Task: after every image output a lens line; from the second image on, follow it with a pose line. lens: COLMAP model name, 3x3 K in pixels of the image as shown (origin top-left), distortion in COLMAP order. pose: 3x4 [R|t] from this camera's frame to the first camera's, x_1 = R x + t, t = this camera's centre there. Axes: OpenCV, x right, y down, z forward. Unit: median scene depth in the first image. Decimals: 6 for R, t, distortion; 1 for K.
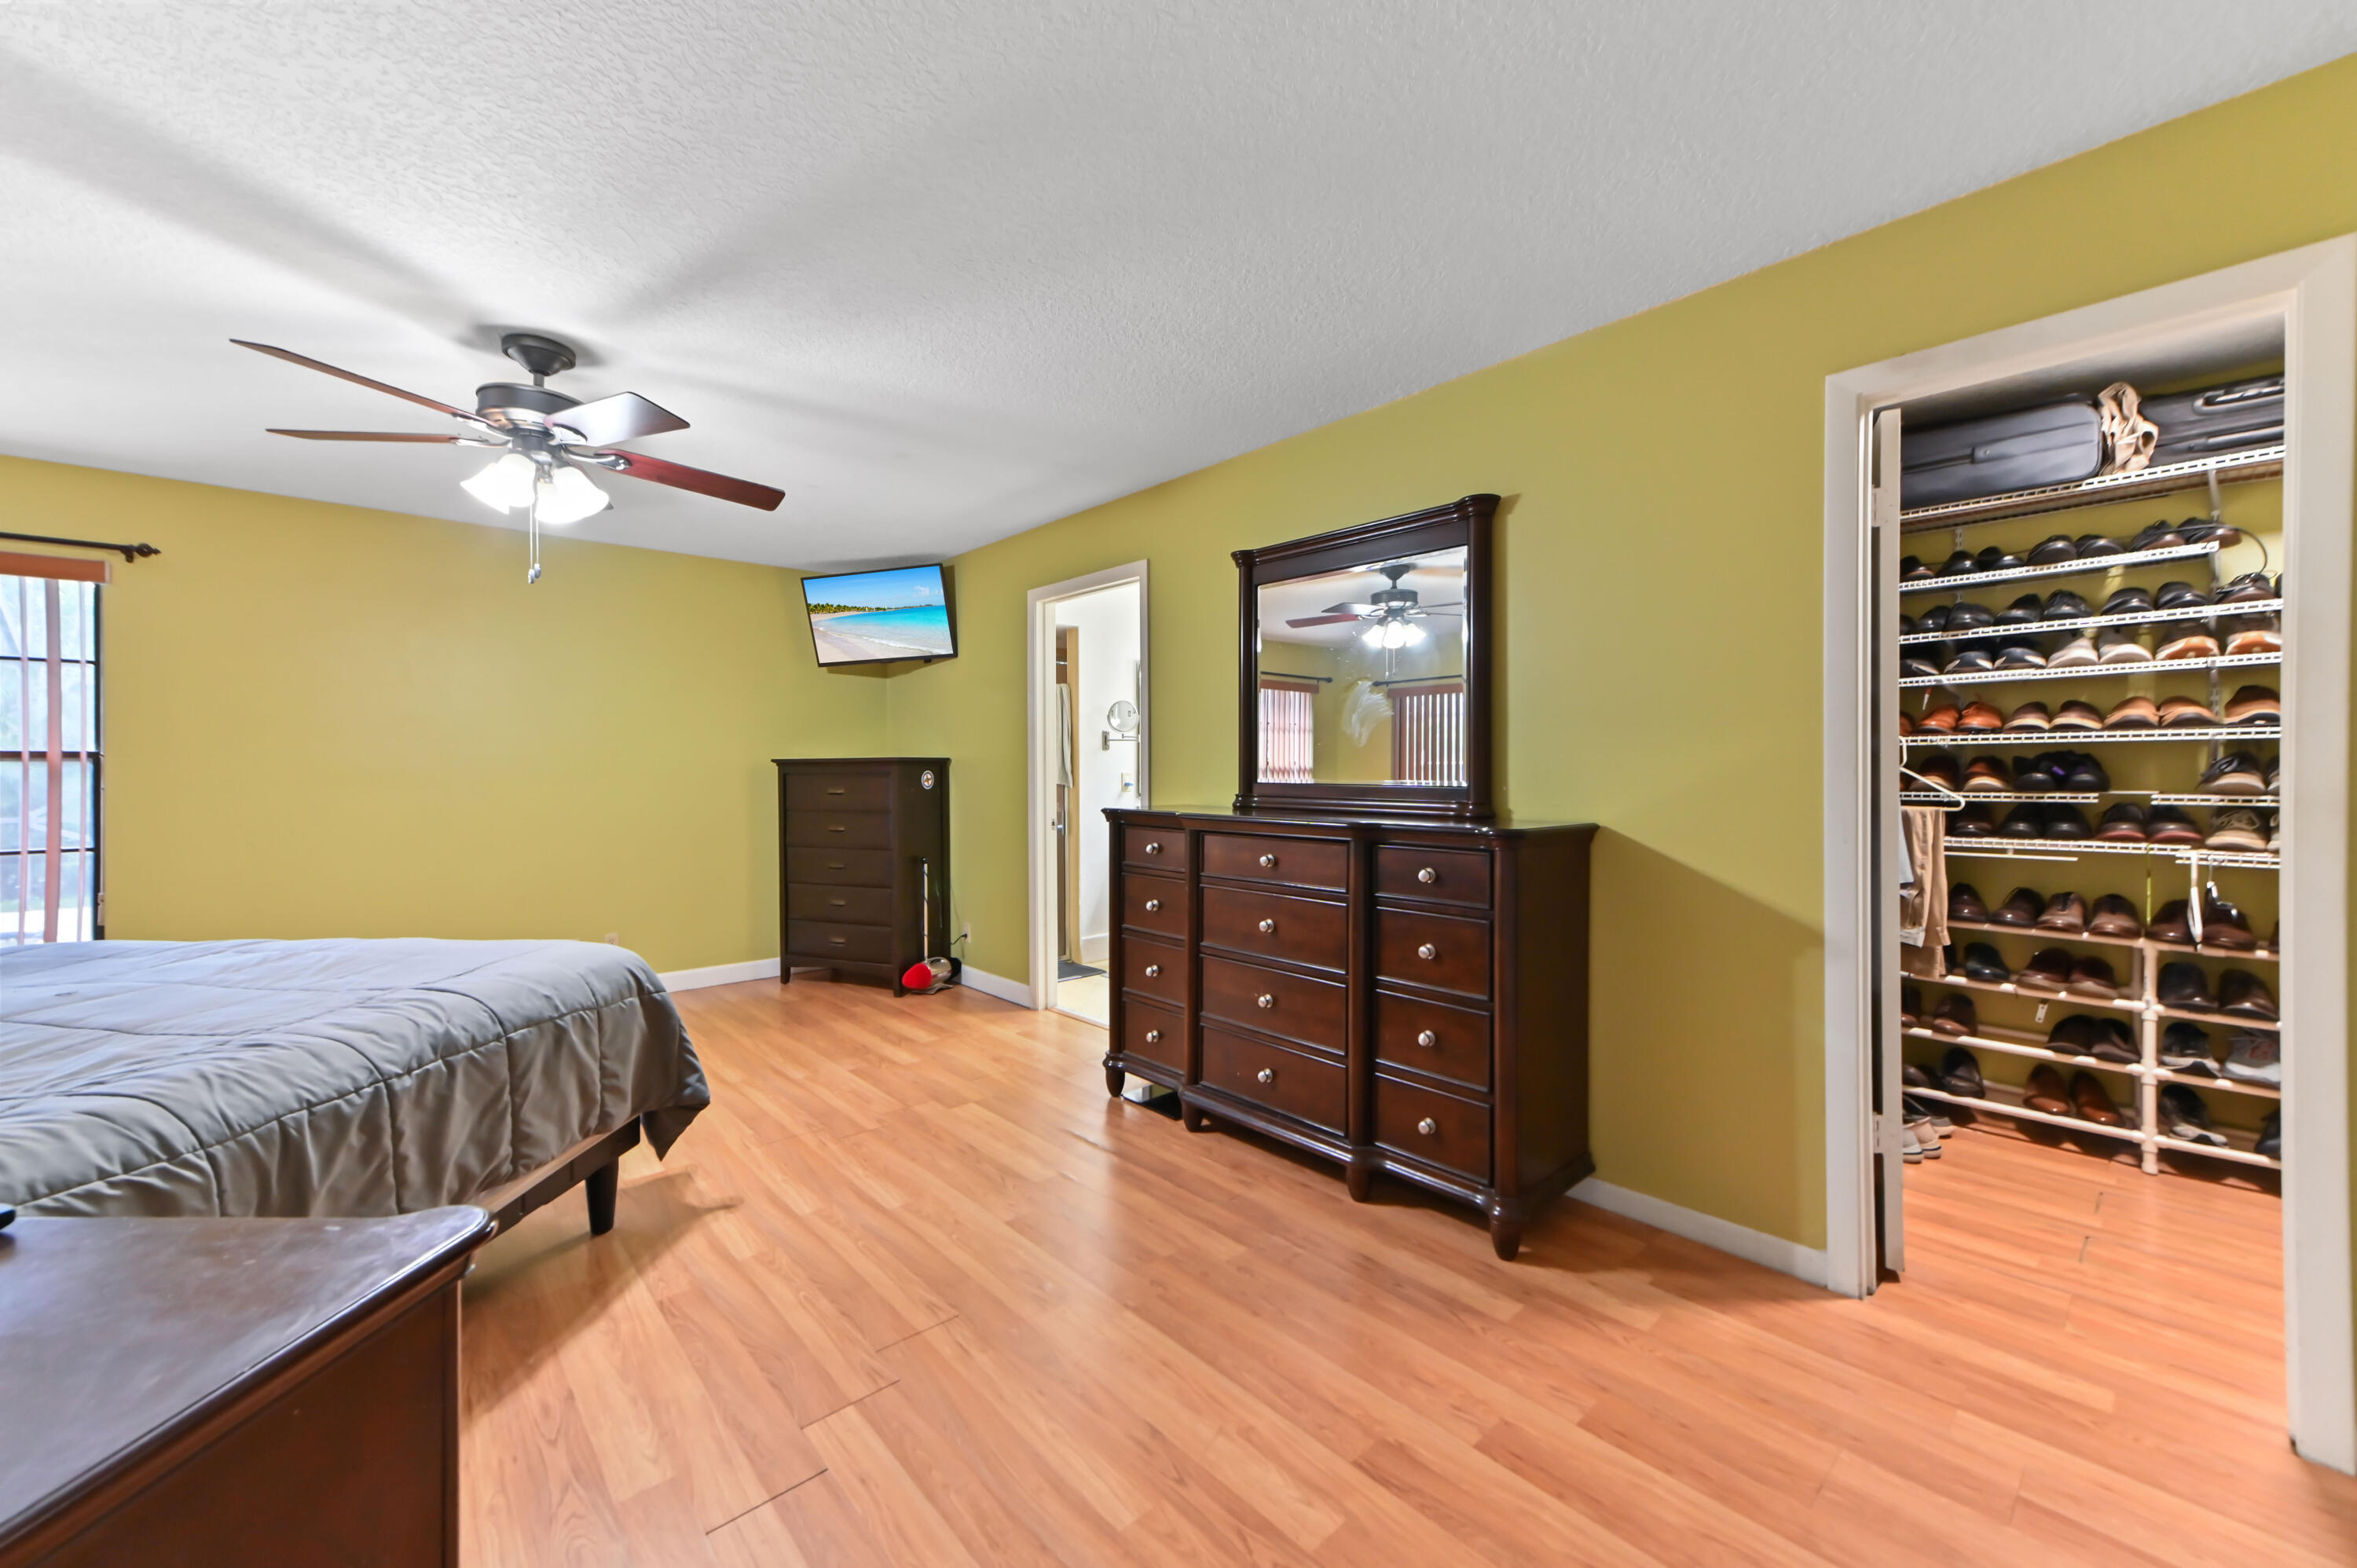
lens RADIAL K [[929.2, 0, 1168.6], [0, 929.2, 772.9], [0, 0, 1]] dist [0.019202, -0.000564]
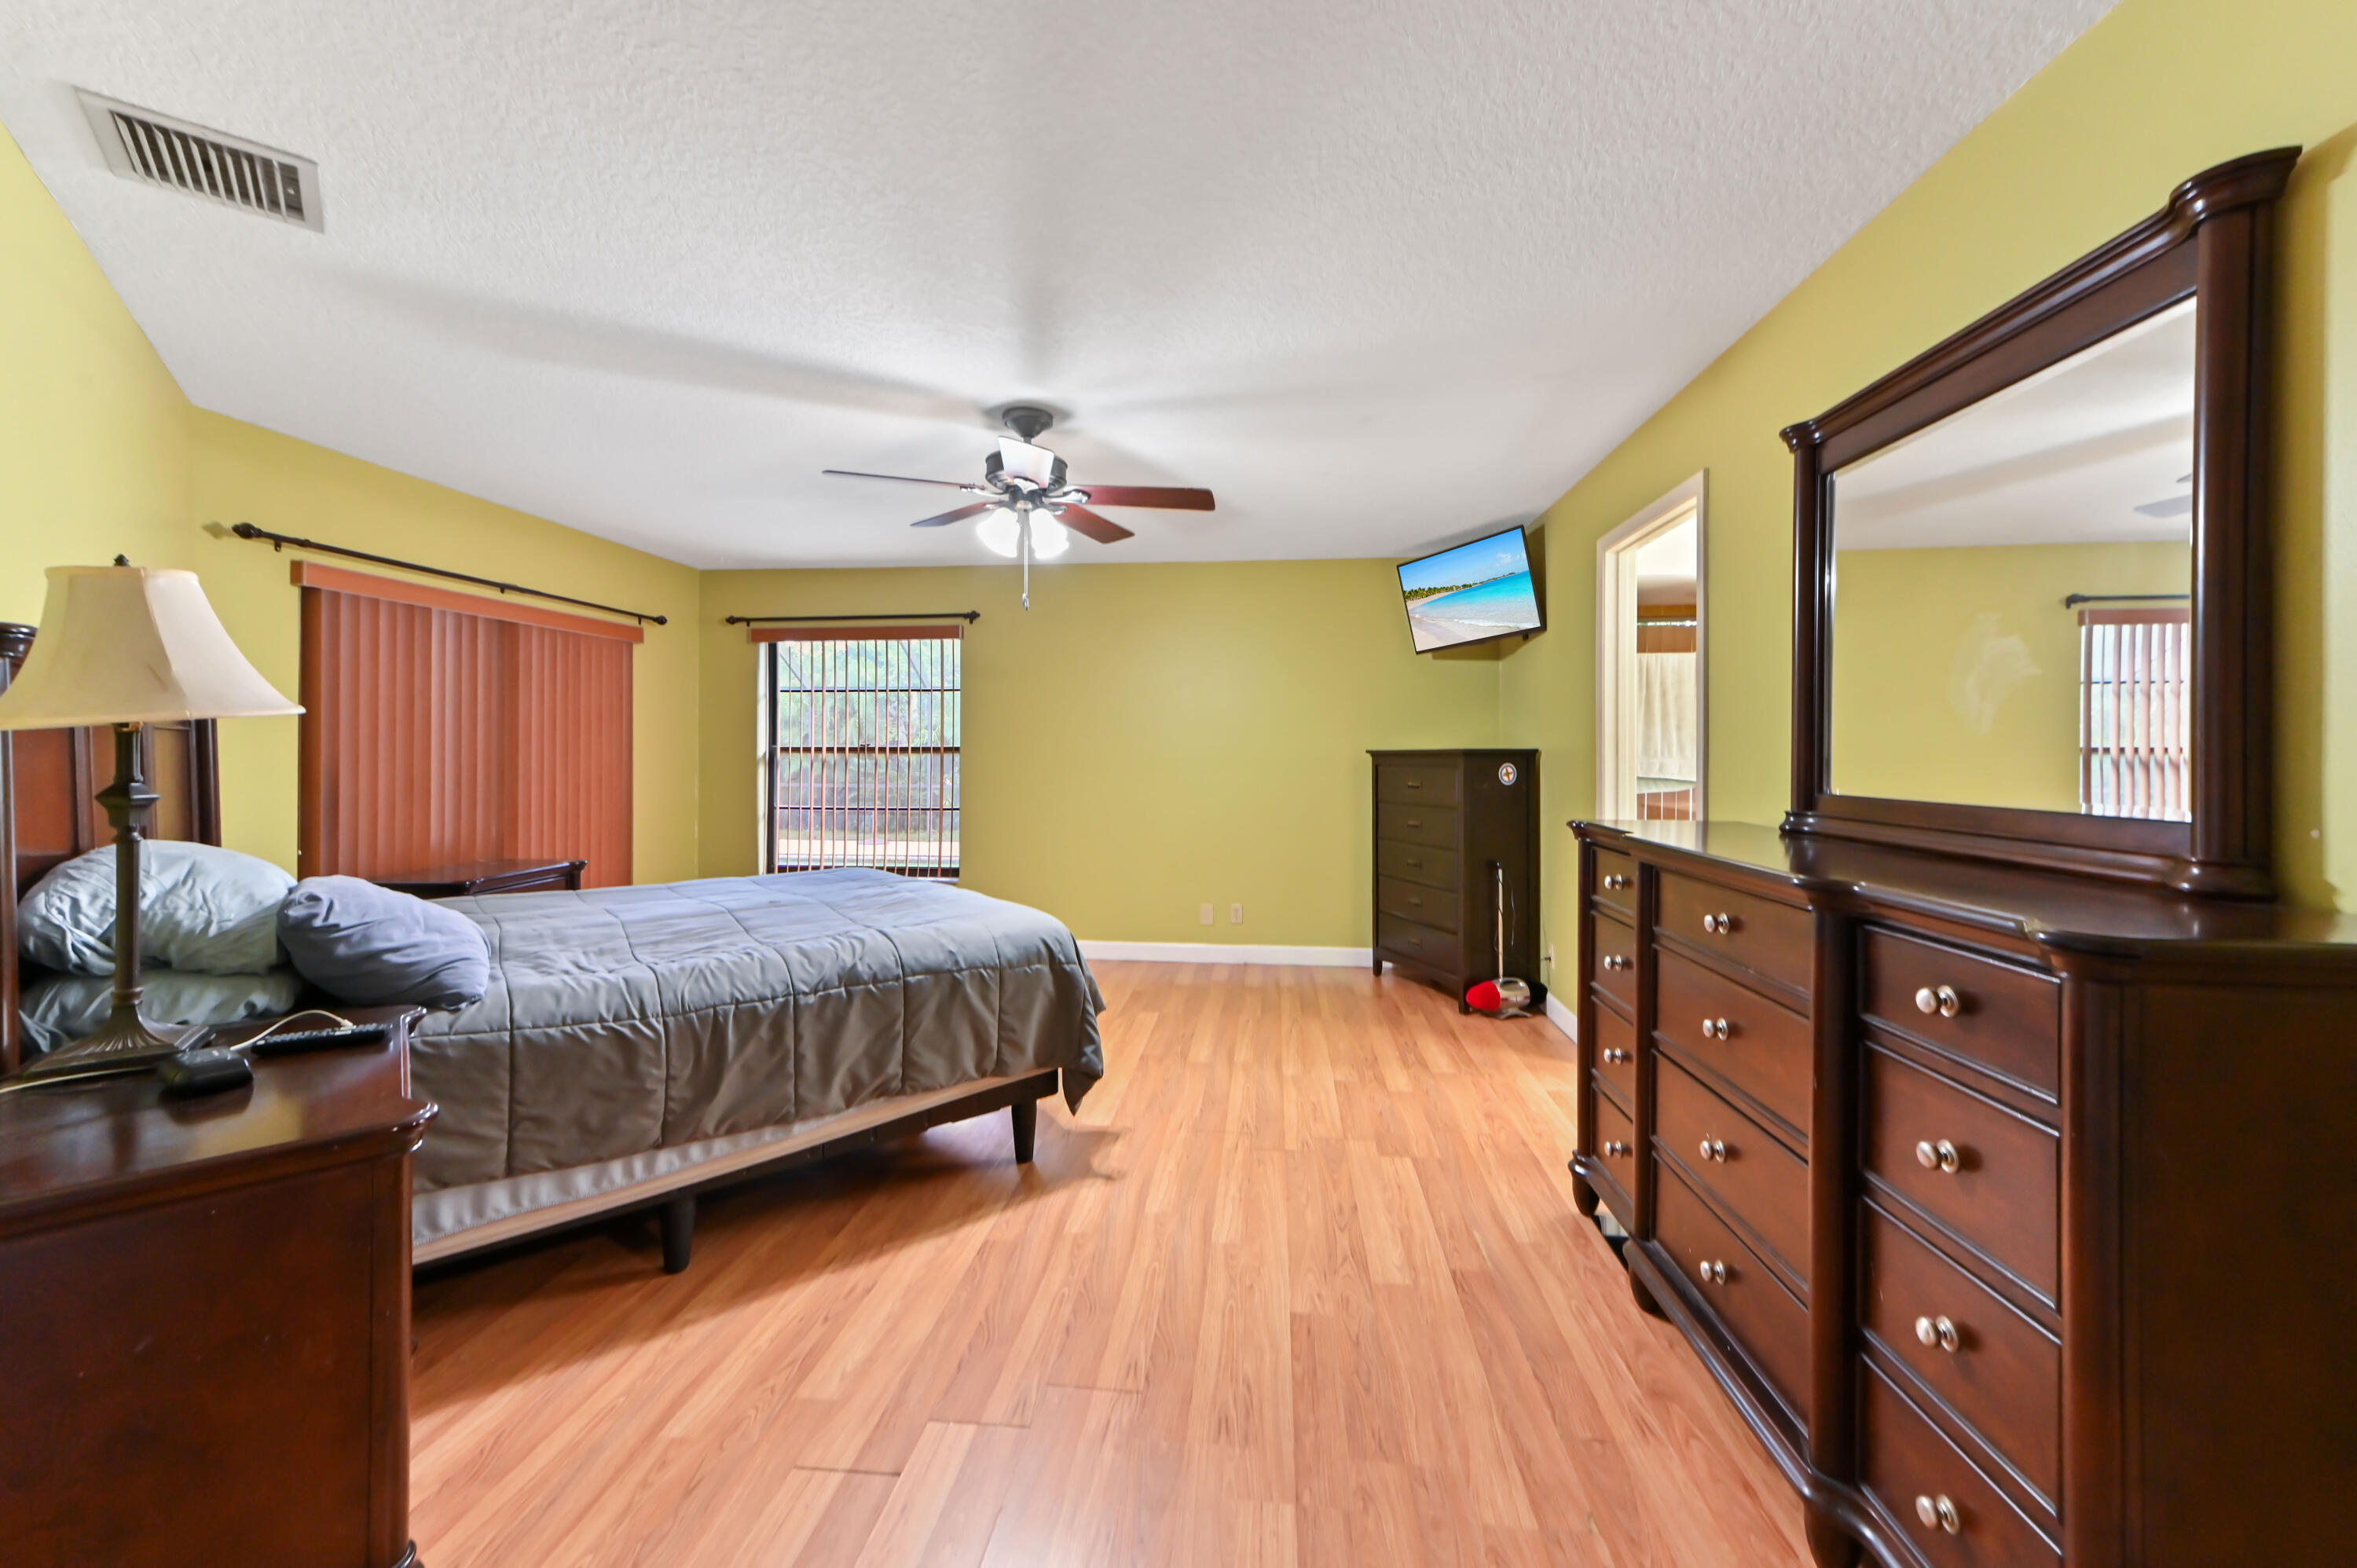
lens RADIAL K [[929.2, 0, 1164.9], [0, 929.2, 754.4], [0, 0, 1]] dist [0.019202, -0.000564]
pose [[0.665779, 0.004506, -0.746135, 0.337012], [-0.007605, 0.999971, -0.000747, -0.014979], [0.746110, 0.006171, 0.665794, 0.322760]]
